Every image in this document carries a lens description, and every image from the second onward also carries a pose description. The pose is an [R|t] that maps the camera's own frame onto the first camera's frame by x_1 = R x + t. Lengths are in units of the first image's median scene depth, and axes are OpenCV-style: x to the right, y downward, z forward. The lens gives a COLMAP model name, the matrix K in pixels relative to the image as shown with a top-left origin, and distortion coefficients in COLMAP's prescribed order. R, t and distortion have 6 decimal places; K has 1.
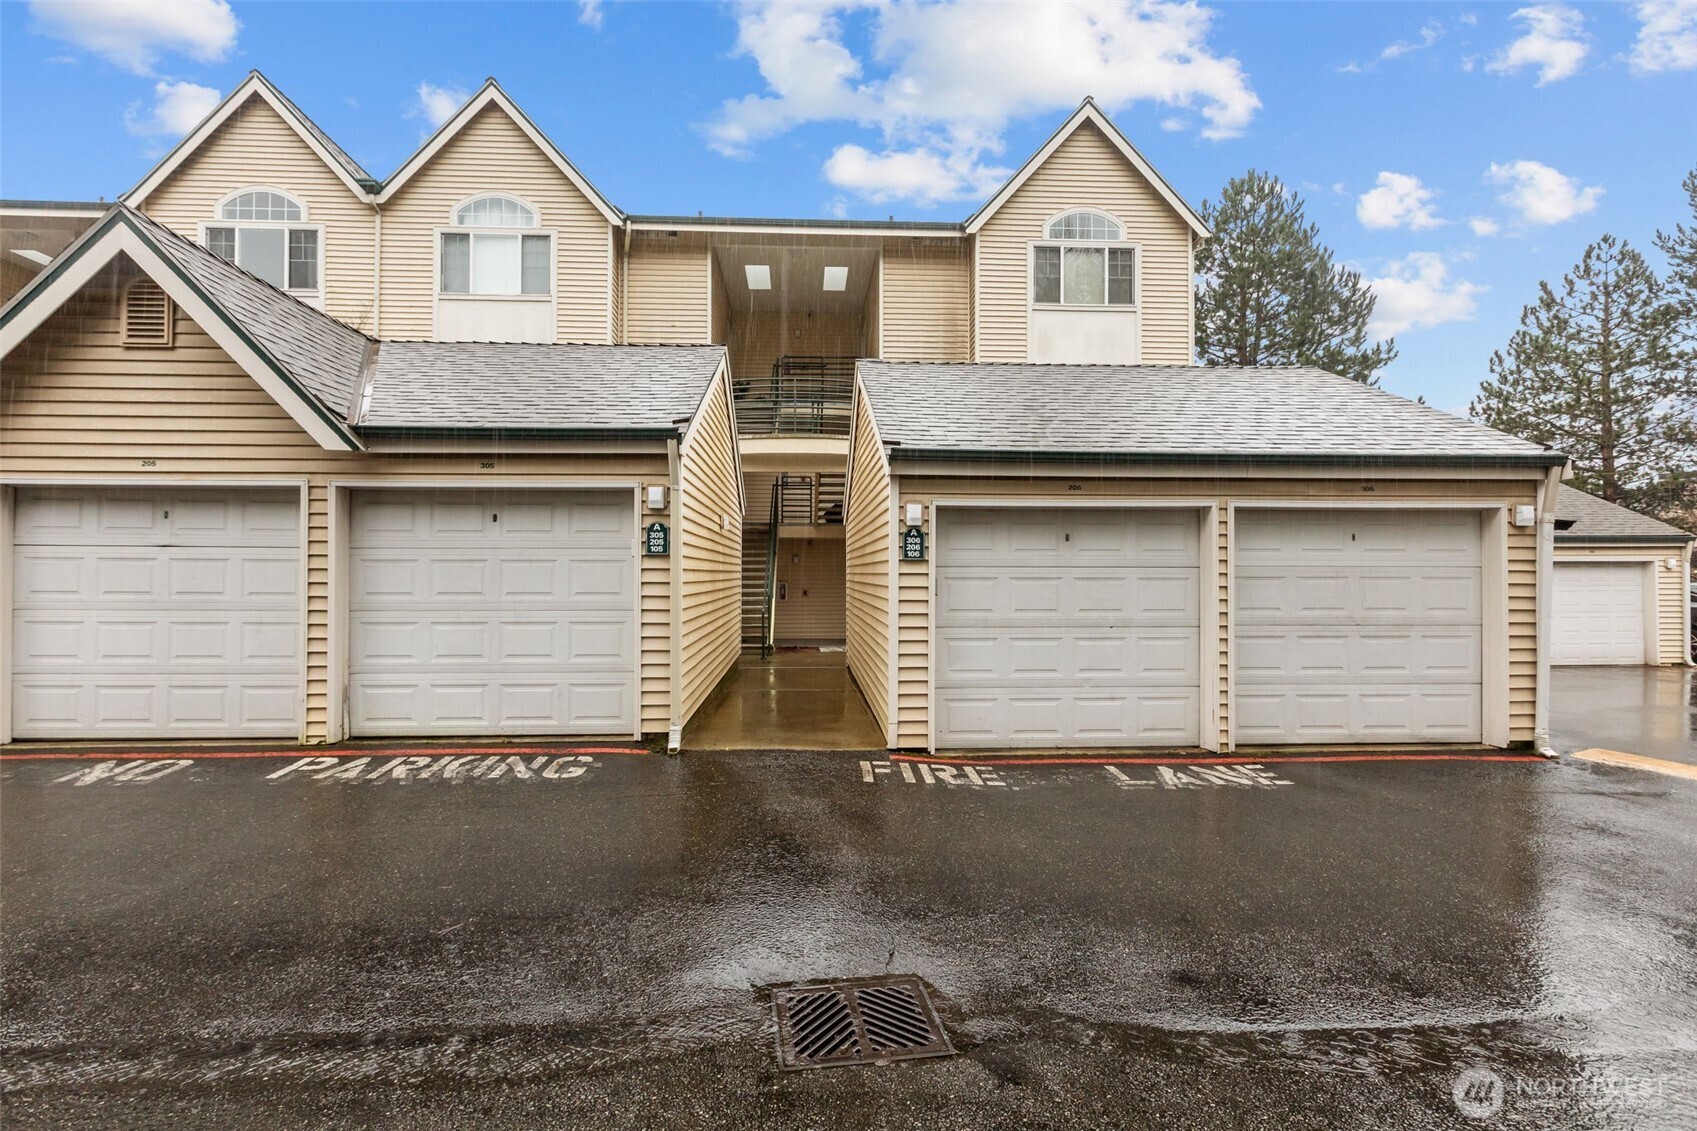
lens RADIAL K [[777.6, 0, 843.4], [0, 777.6, 566.2], [0, 0, 1]] dist [0.002389, -0.000116]
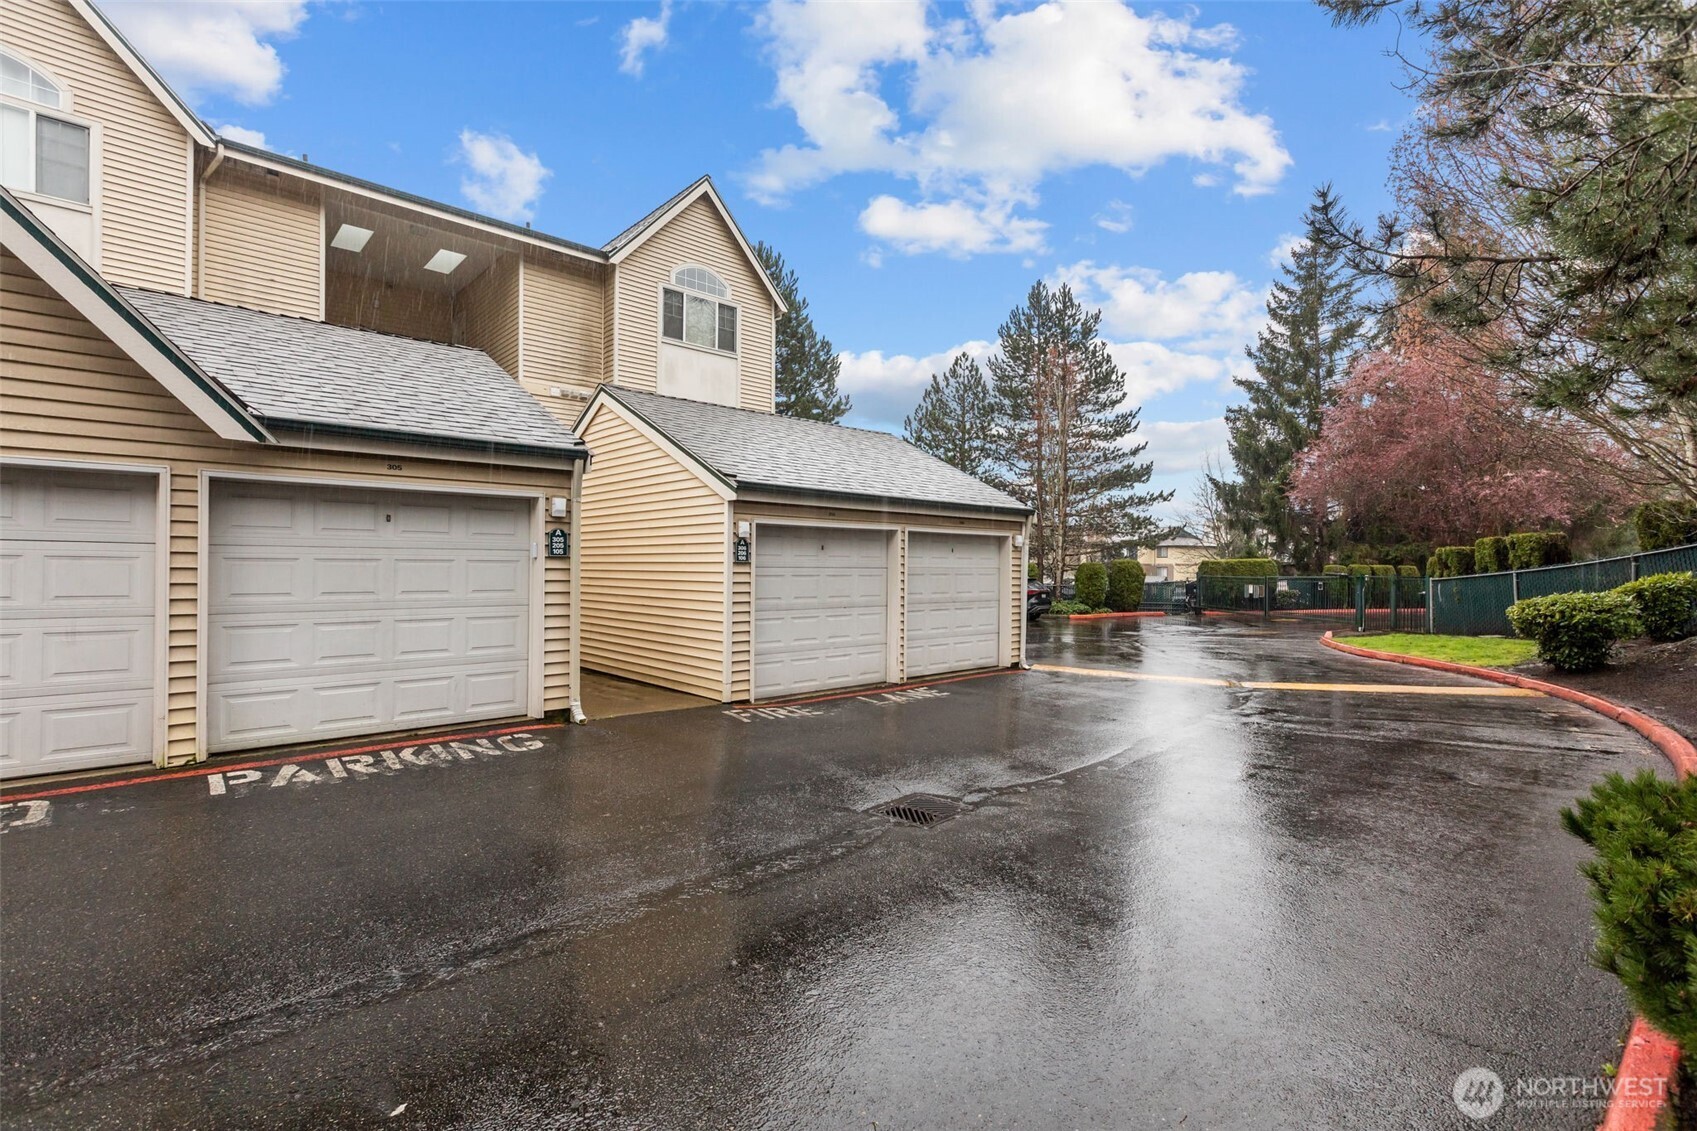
lens RADIAL K [[777.6, 0, 843.0], [0, 777.6, 567.4], [0, 0, 1]] dist [0.002389, -0.000116]
pose [[0.769229, 0.003424, 0.638963, -0.640435], [-0.011681, 0.999894, 0.008704, -0.013249], [-0.638866, -0.014159, 0.769188, -0.159667]]
